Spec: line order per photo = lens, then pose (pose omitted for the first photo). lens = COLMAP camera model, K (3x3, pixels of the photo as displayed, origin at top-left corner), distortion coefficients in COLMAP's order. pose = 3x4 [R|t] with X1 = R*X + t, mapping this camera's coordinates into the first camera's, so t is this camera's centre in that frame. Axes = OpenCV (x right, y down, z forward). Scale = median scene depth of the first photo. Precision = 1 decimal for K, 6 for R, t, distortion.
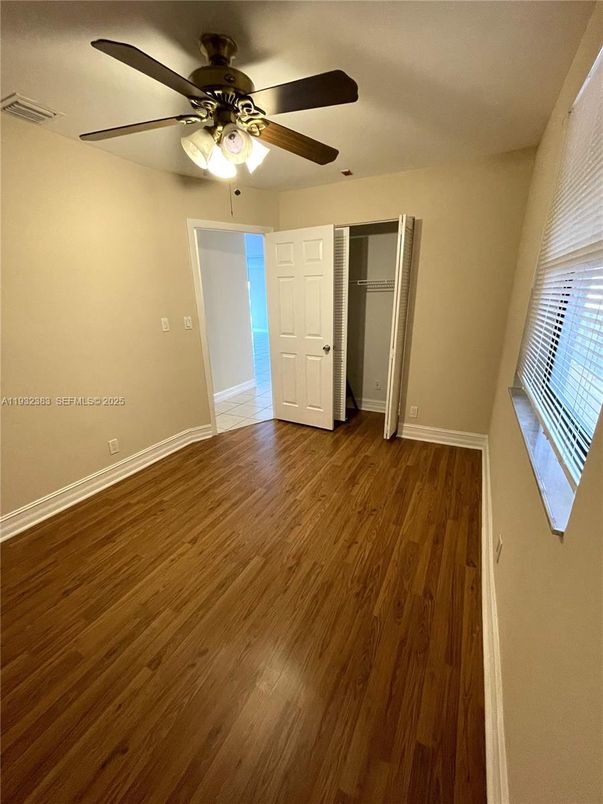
lens RADIAL K [[326.2, 0, 300.9], [0, 326.2, 401.9], [0, 0, 1]] dist [-0.000875, -0.000152]
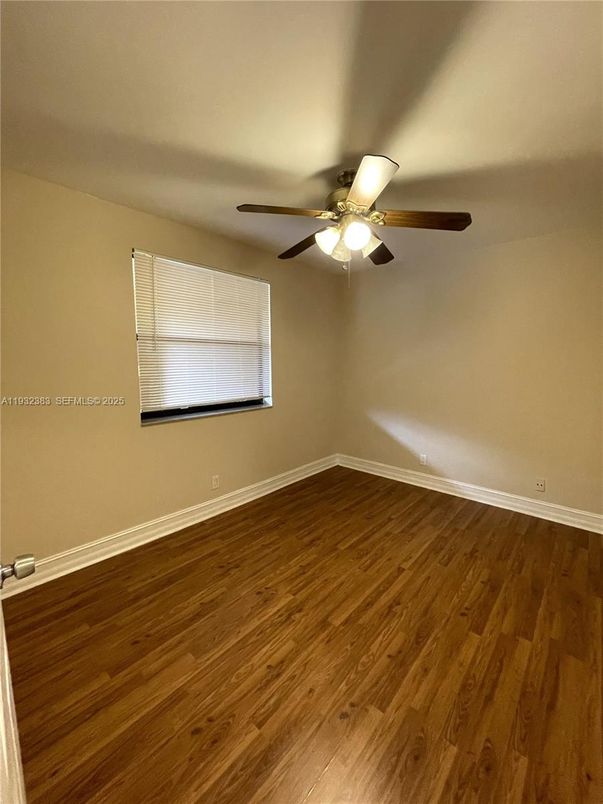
lens RADIAL K [[326.2, 0, 301.5], [0, 326.2, 400.4], [0, 0, 1]] dist [-0.000875, -0.000152]
pose [[-0.966921, -0.018658, 0.254392, -0.249933], [0.092461, 0.903854, 0.417730, -0.512693], [-0.237727, 0.427433, -0.872231, 1.617665]]
